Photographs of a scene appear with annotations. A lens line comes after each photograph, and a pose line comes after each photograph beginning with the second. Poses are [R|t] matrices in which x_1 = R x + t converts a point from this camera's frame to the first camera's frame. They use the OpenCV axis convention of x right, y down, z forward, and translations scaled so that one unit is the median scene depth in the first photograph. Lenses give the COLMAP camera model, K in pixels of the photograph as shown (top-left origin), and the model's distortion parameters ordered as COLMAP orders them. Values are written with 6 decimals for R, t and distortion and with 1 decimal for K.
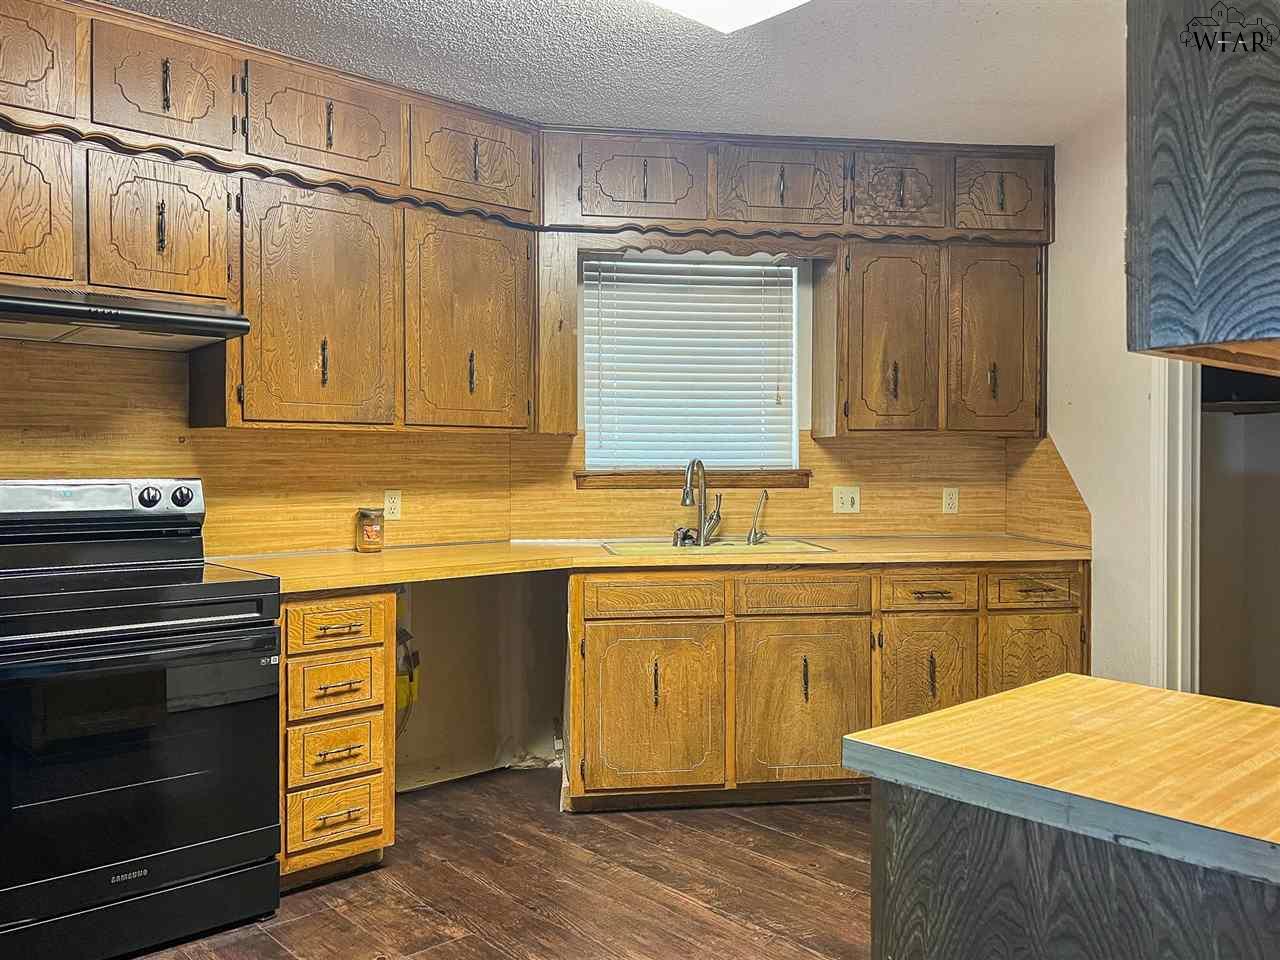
lens RADIAL K [[1018.5, 0, 640.0], [0, 1018.5, 480.0], [0, 0, 1]] dist [0.092800, -0.176710]
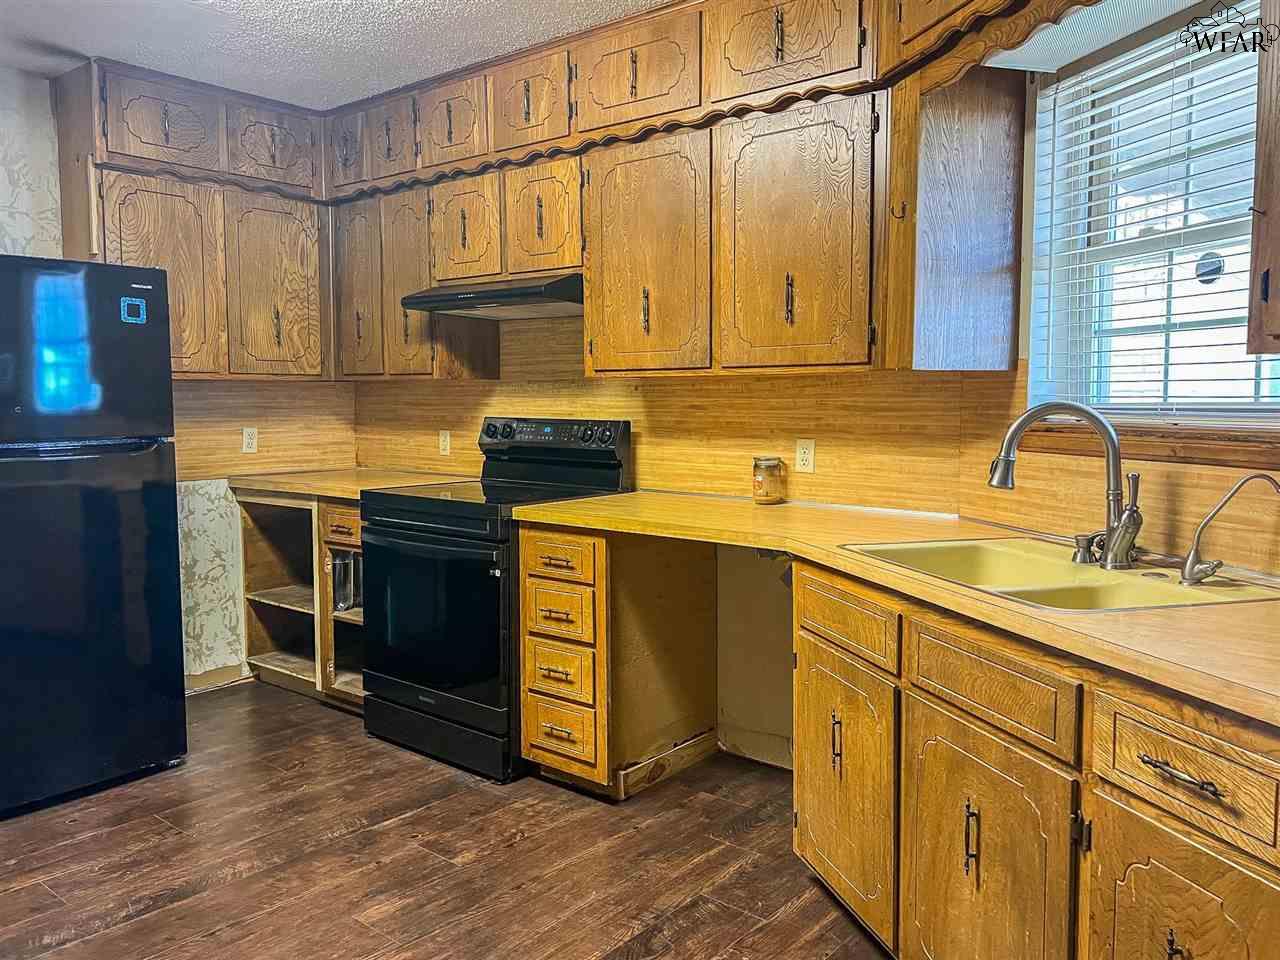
lens RADIAL K [[961.7, 0, 646.7], [0, 961.7, 480.3], [0, 0, 1]] dist [0.083731, -0.143063]
pose [[0.165978, 0.082732, -0.982653, 0.593878], [-0.018243, 0.996562, 0.080821, -0.020948], [0.985961, 0.004512, 0.166916, 0.761106]]
